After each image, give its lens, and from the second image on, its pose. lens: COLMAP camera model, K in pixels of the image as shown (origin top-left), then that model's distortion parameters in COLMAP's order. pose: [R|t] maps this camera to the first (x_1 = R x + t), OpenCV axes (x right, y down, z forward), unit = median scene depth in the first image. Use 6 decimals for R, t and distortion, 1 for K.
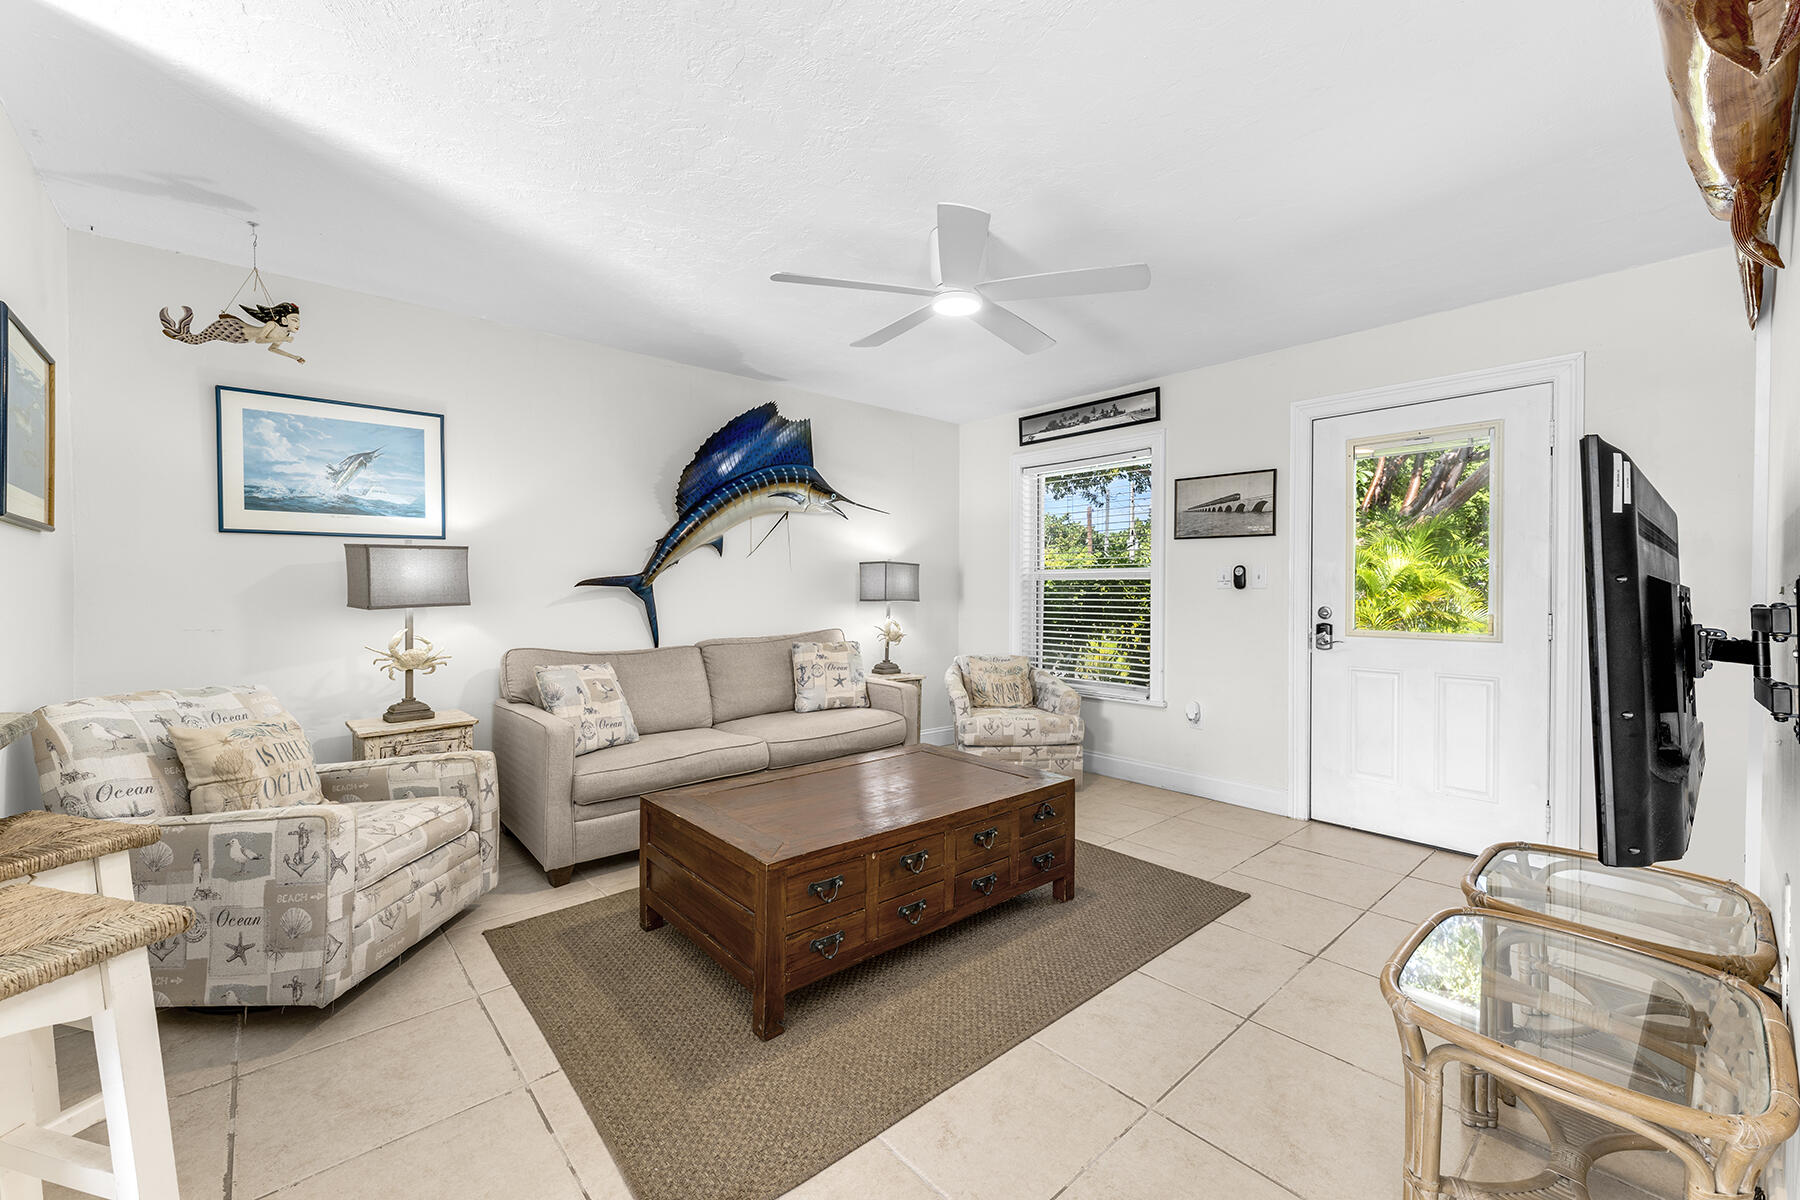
lens RADIAL K [[723.4, 0, 892.4], [0, 723.4, 598.8], [0, 0, 1]] dist [0.000760, -0.000241]
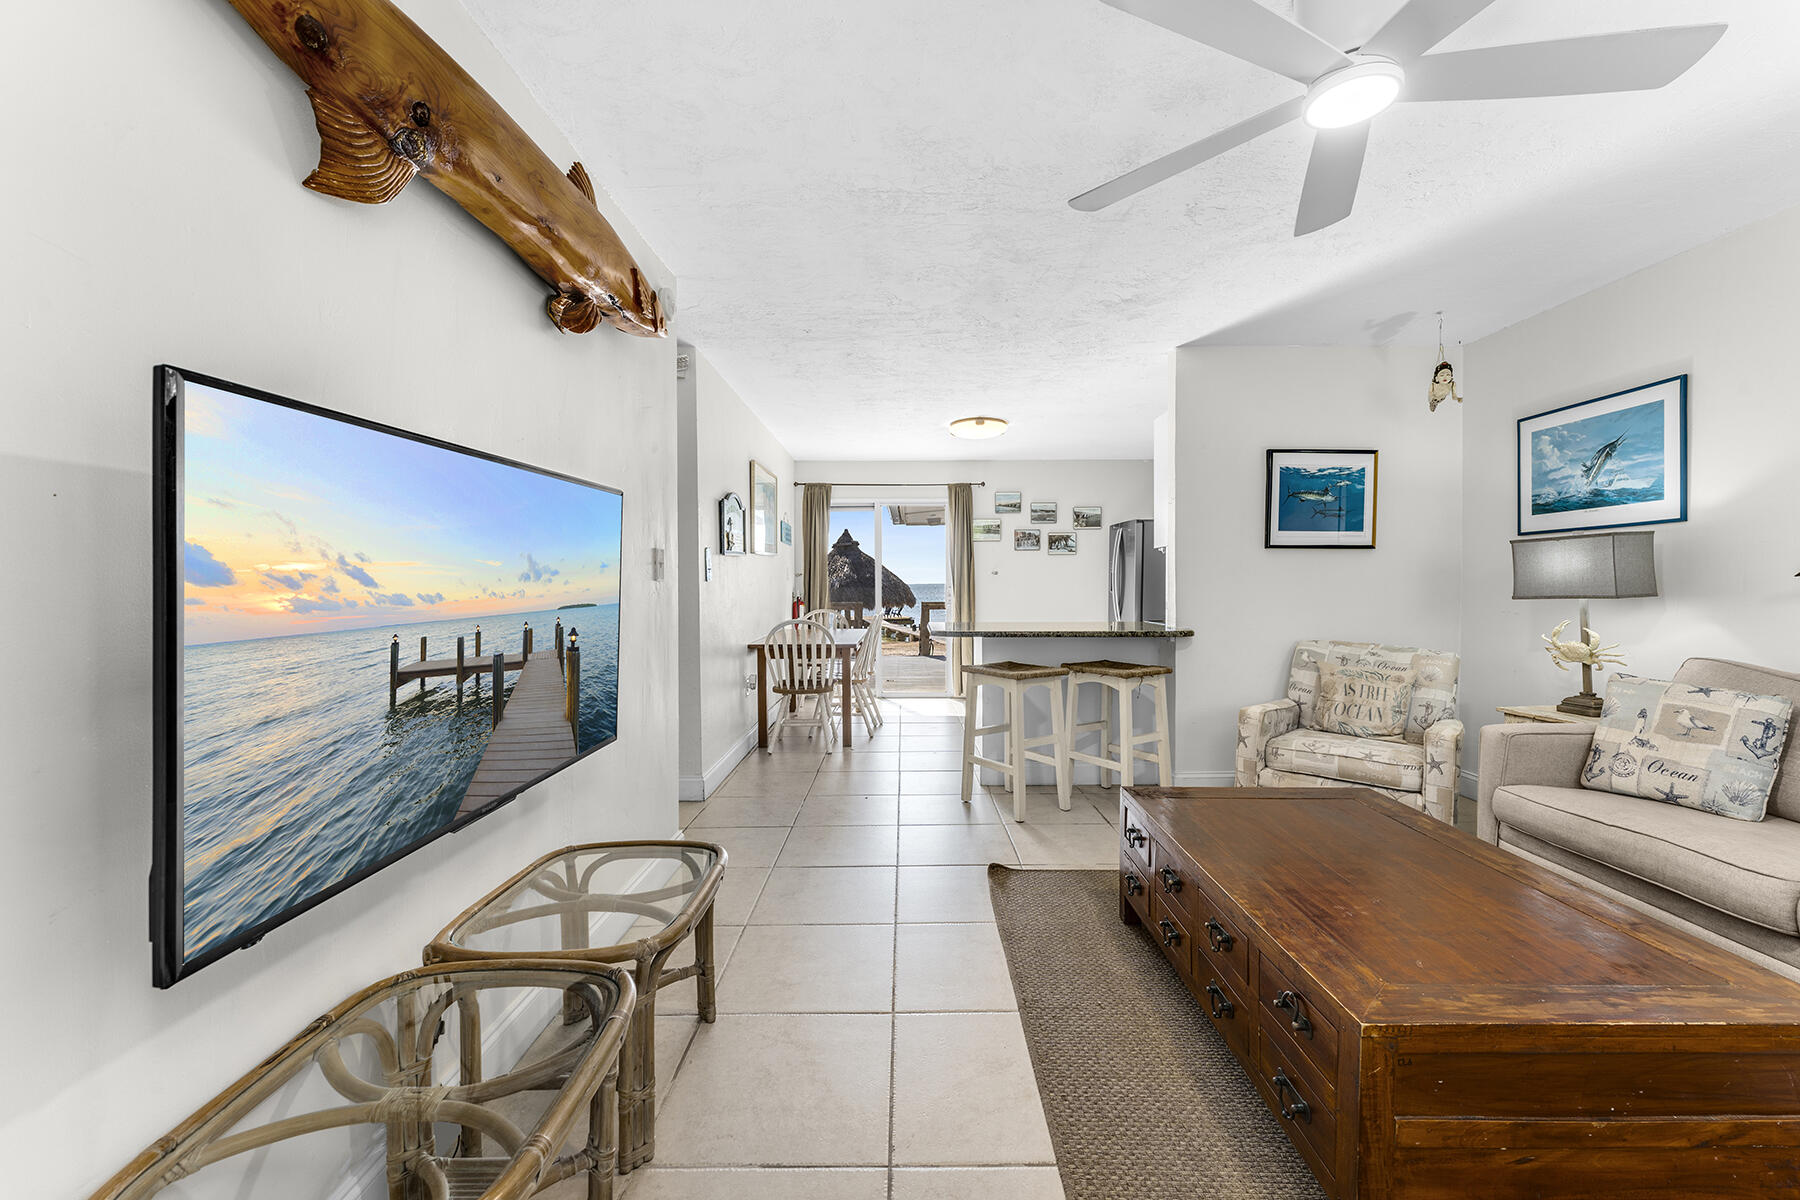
lens RADIAL K [[723.4, 0, 906.7], [0, 723.4, 593.7], [0, 0, 1]] dist [0.000760, -0.000241]
pose [[-0.653726, 0.010454, -0.756659, 1.415873], [-0.011213, 0.999661, 0.023499, -0.018184], [0.756648, 0.023846, -0.653388, 2.008680]]
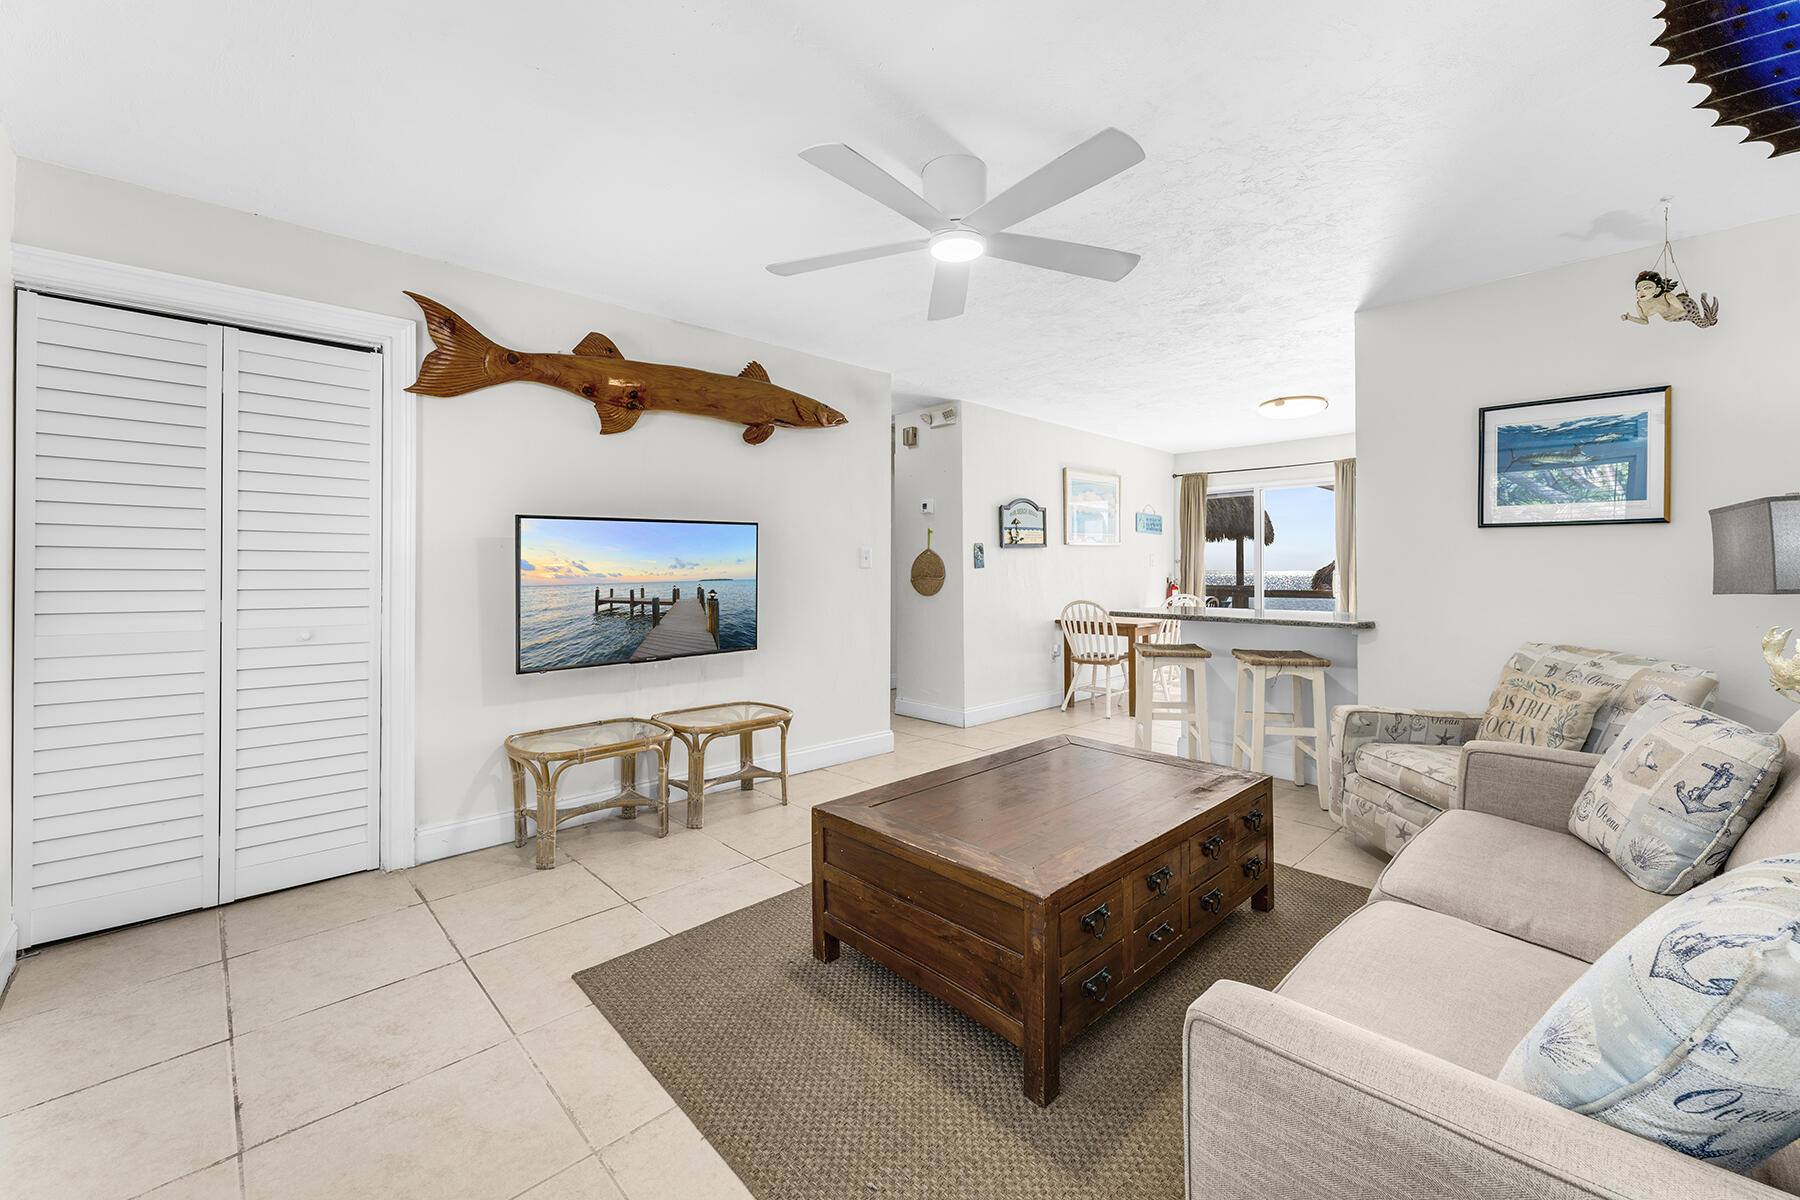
lens RADIAL K [[723.4, 0, 905.7], [0, 723.4, 562.9], [0, 0, 1]] dist [0.000760, -0.000241]
pose [[-0.998284, -0.001727, -0.058540, 0.371966], [-0.002131, 0.999974, 0.006834, -0.043491], [0.058527, 0.006947, -0.998262, 3.392415]]
